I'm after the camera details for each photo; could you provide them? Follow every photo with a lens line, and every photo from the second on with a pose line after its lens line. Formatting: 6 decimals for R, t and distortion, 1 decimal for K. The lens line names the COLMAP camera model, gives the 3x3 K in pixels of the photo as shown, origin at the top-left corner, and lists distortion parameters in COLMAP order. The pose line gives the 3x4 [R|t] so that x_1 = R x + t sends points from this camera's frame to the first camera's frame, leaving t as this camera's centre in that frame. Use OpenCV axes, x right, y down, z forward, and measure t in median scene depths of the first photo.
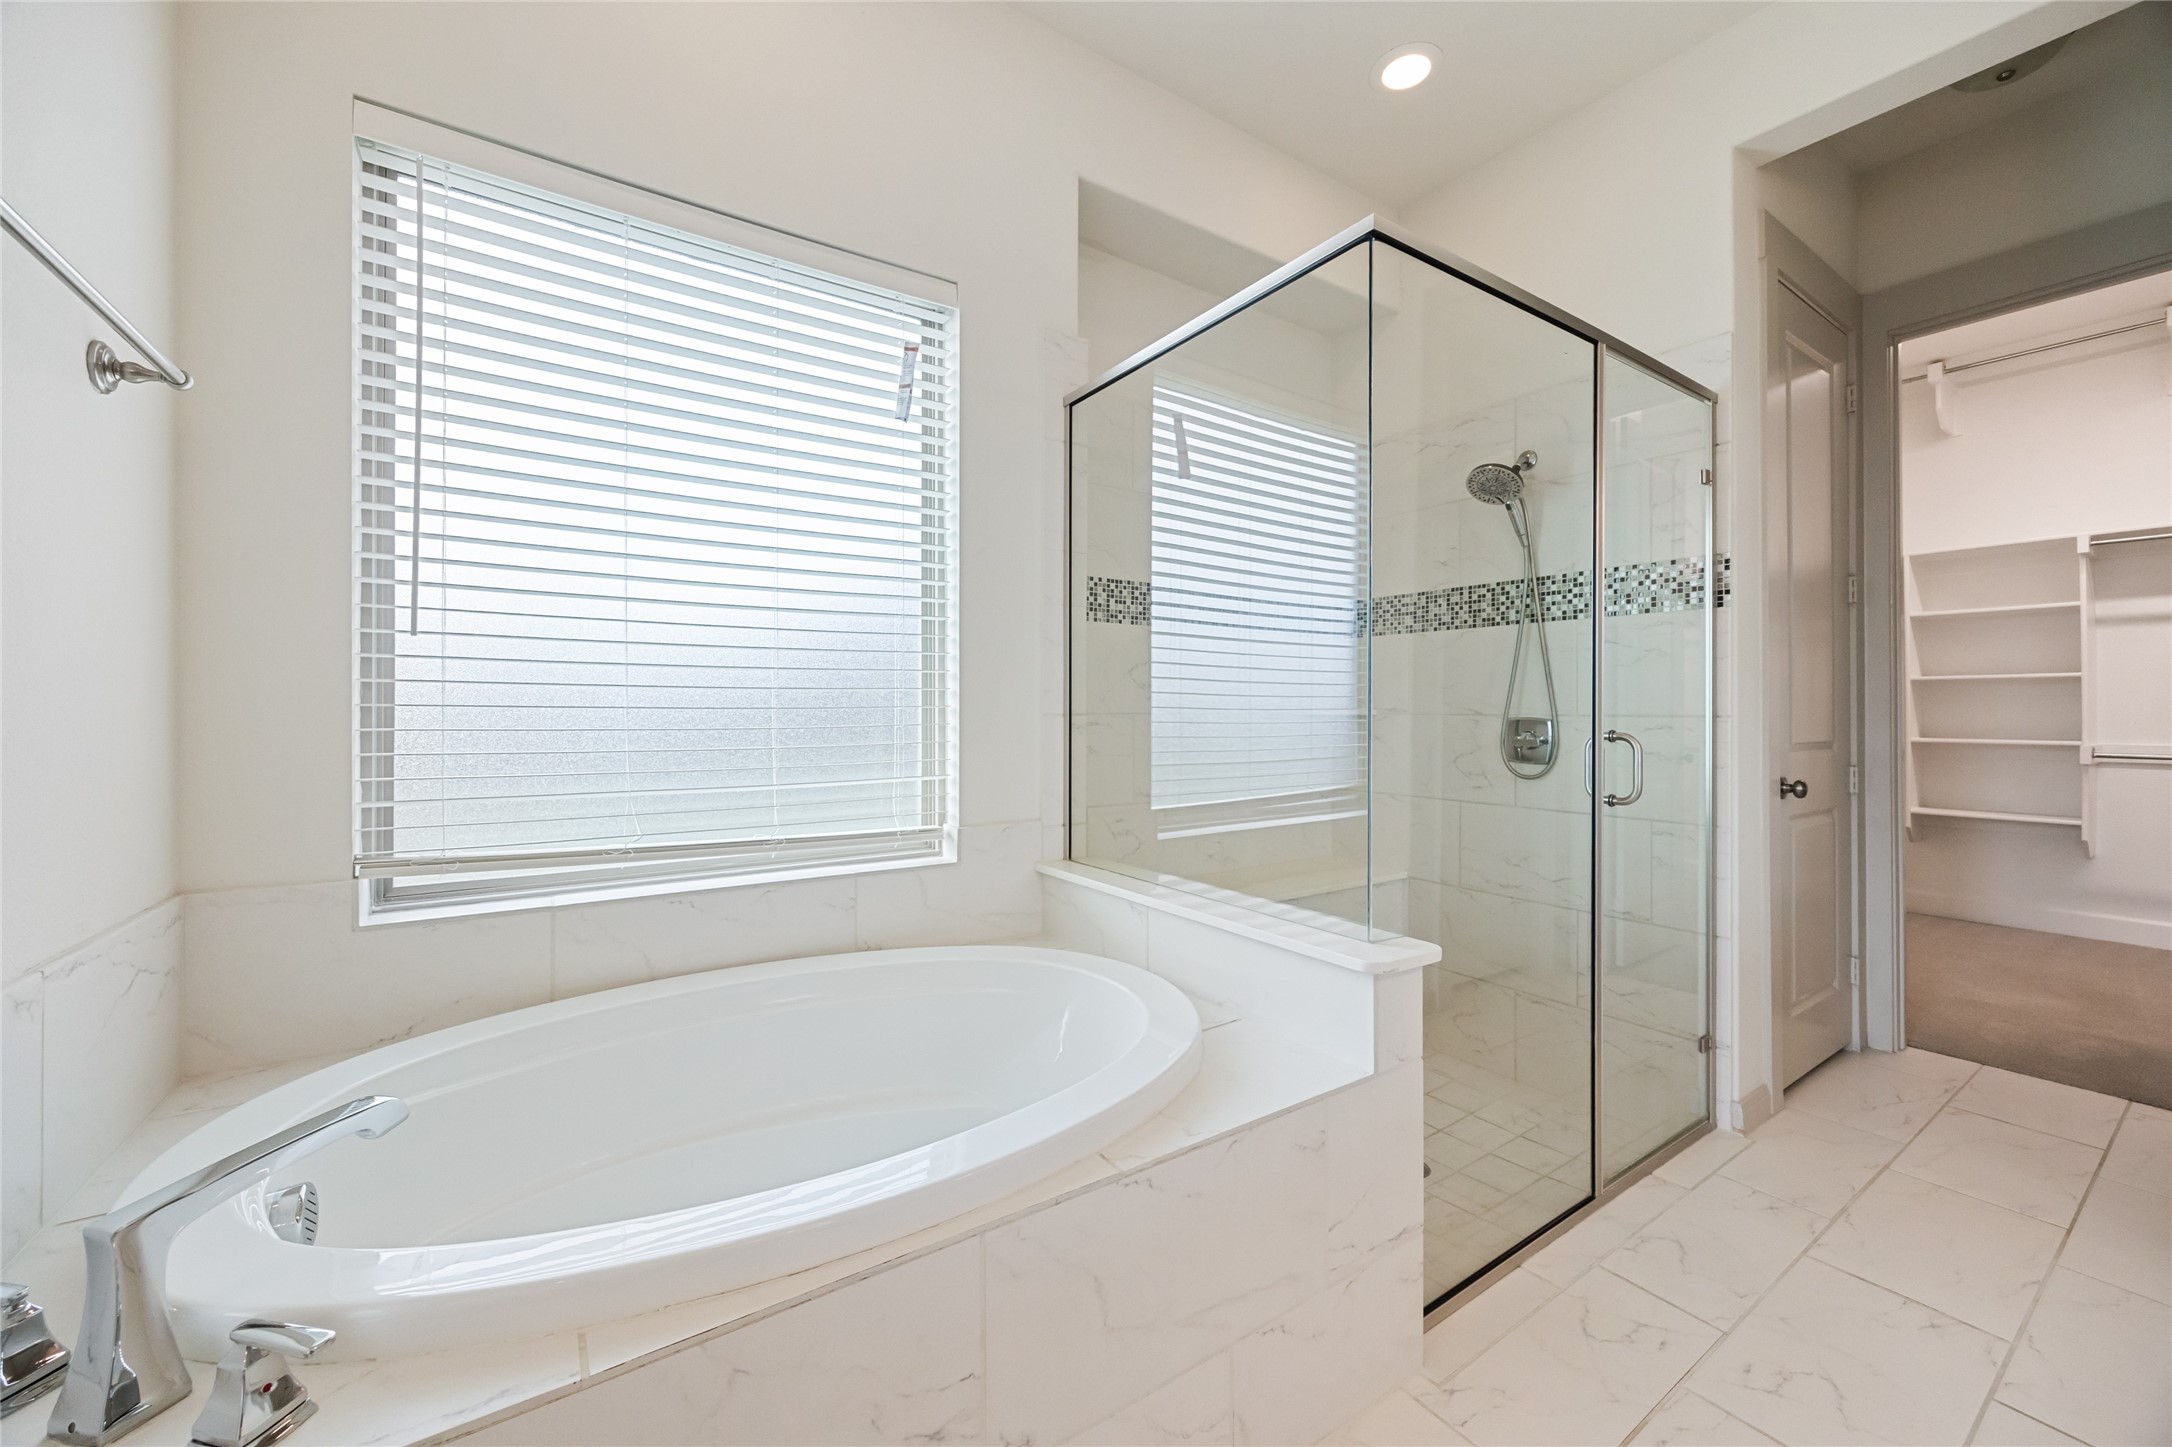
lens RADIAL K [[832.8, 0, 1097.8], [0, 832.8, 706.4], [0, 0, 1]] dist [-0.003909, 0.001069]
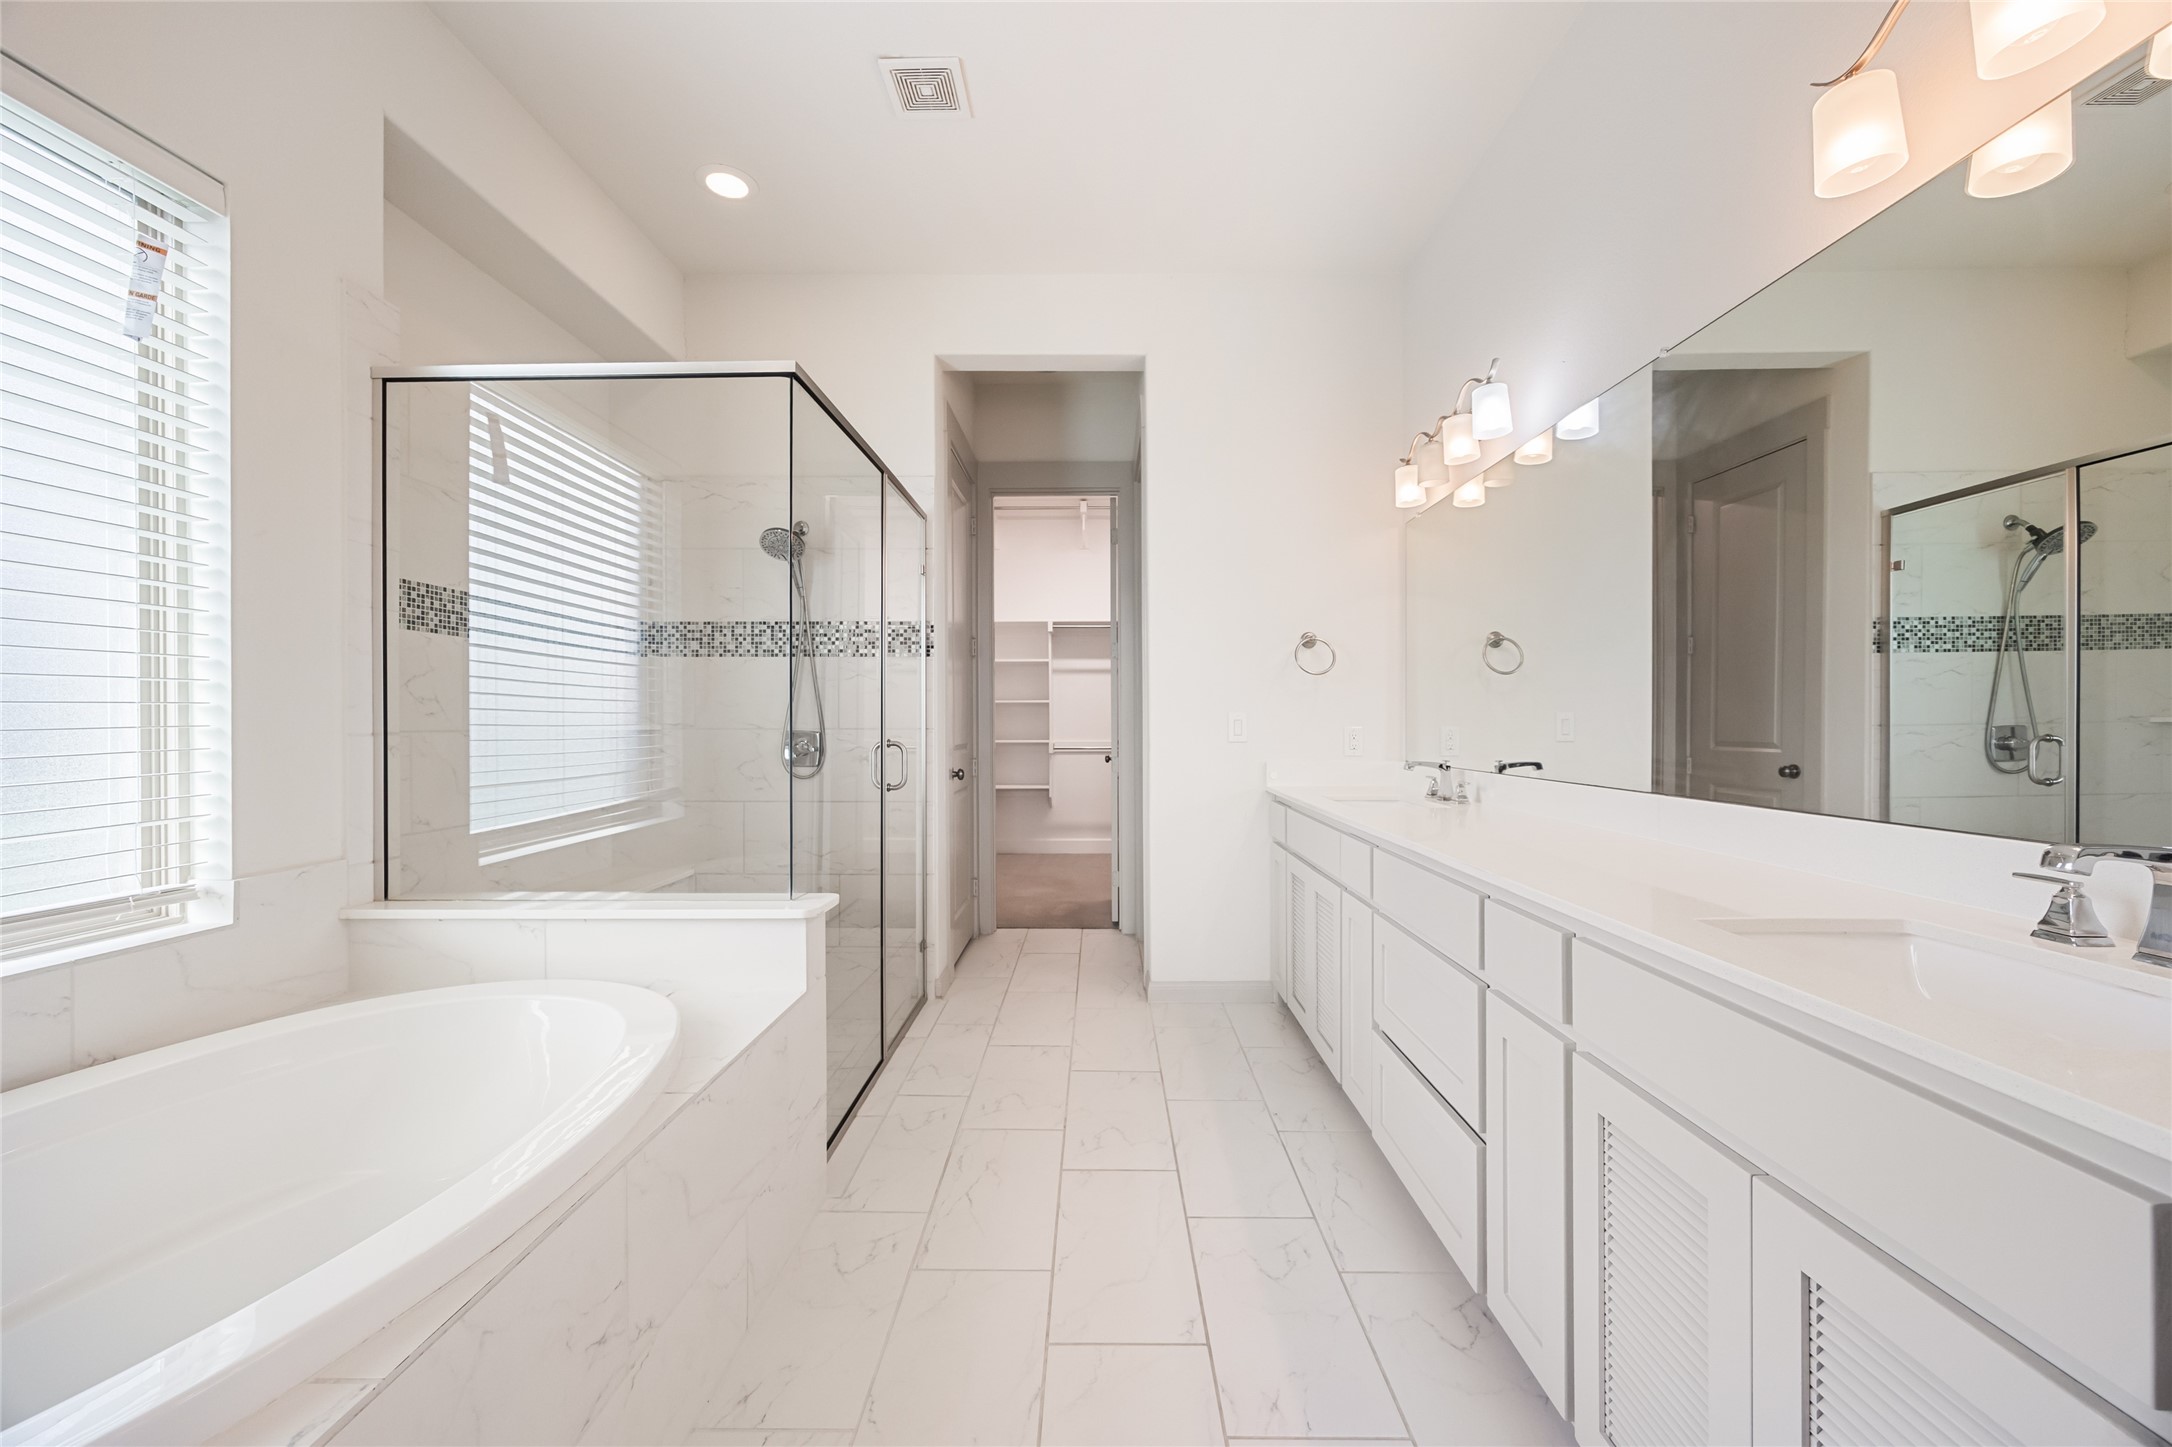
lens RADIAL K [[832.8, 0, 1090.5], [0, 832.8, 722.0], [0, 0, 1]] dist [-0.003909, 0.001069]
pose [[0.572007, -0.003336, 0.820242, -0.315511], [-0.002046, 0.999983, 0.005494, -0.009150], [-0.820246, -0.004821, 0.571991, -0.106449]]
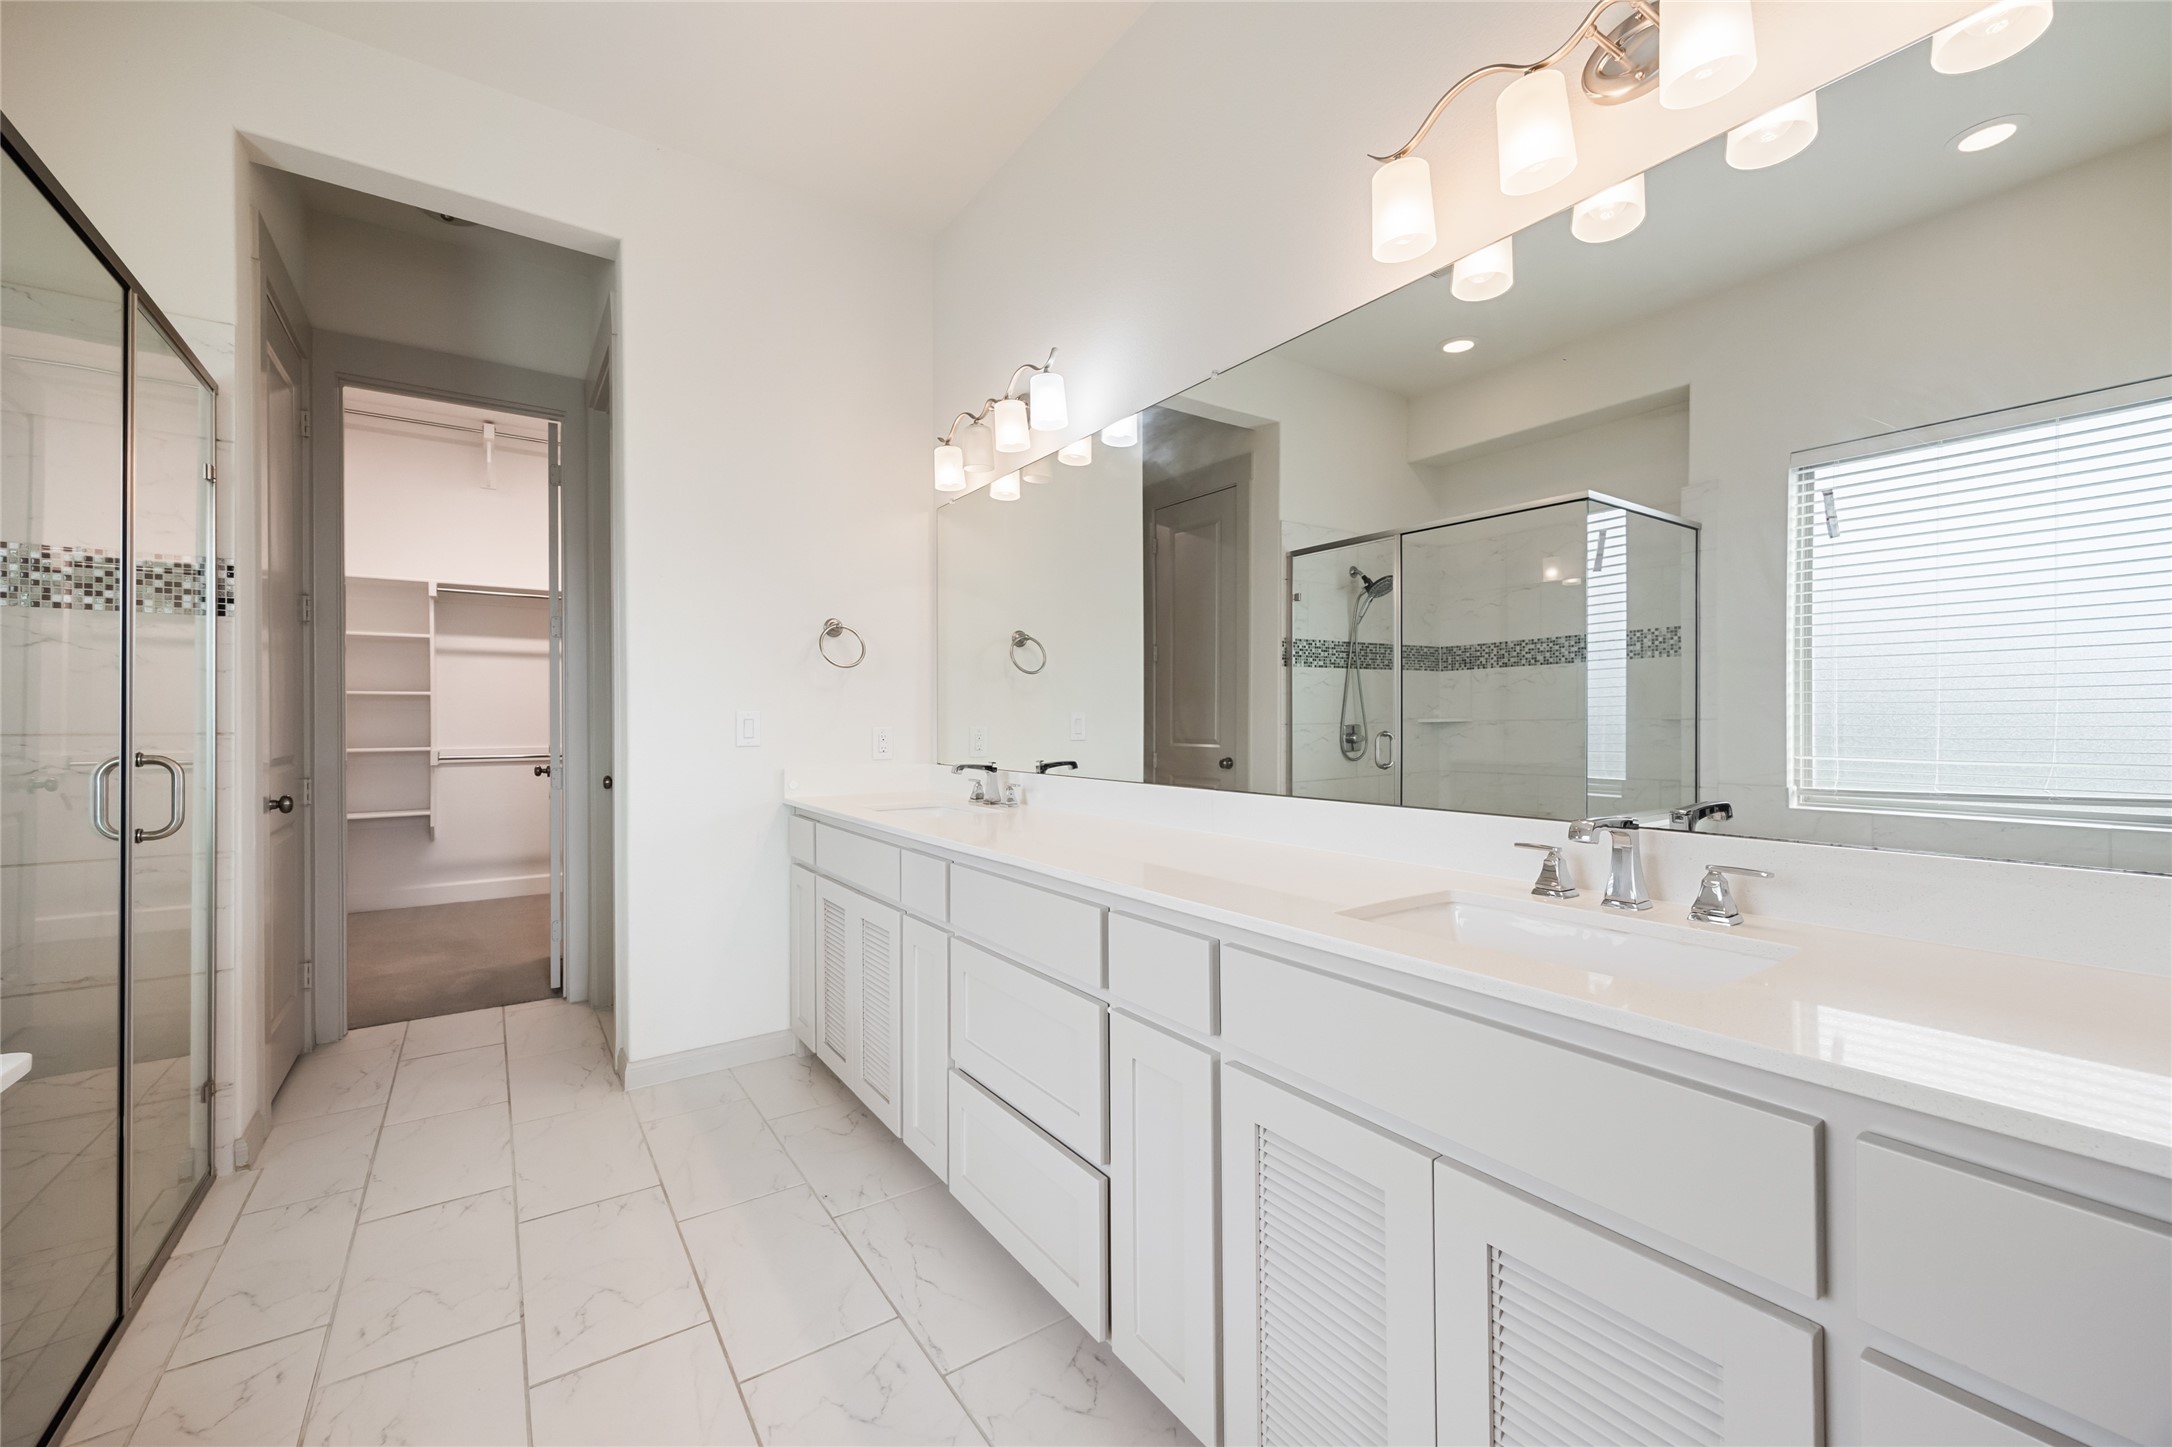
lens RADIAL K [[878.7, 0, 1094.8], [0, 878.7, 718.1], [0, 0, 1]] dist [0.009506, -0.000860]
pose [[-0.010321, 0.000390, 0.999947, -0.244791], [-0.004141, 0.999991, -0.000432, -0.008791], [-0.999938, -0.004145, -0.010320, 0.031559]]
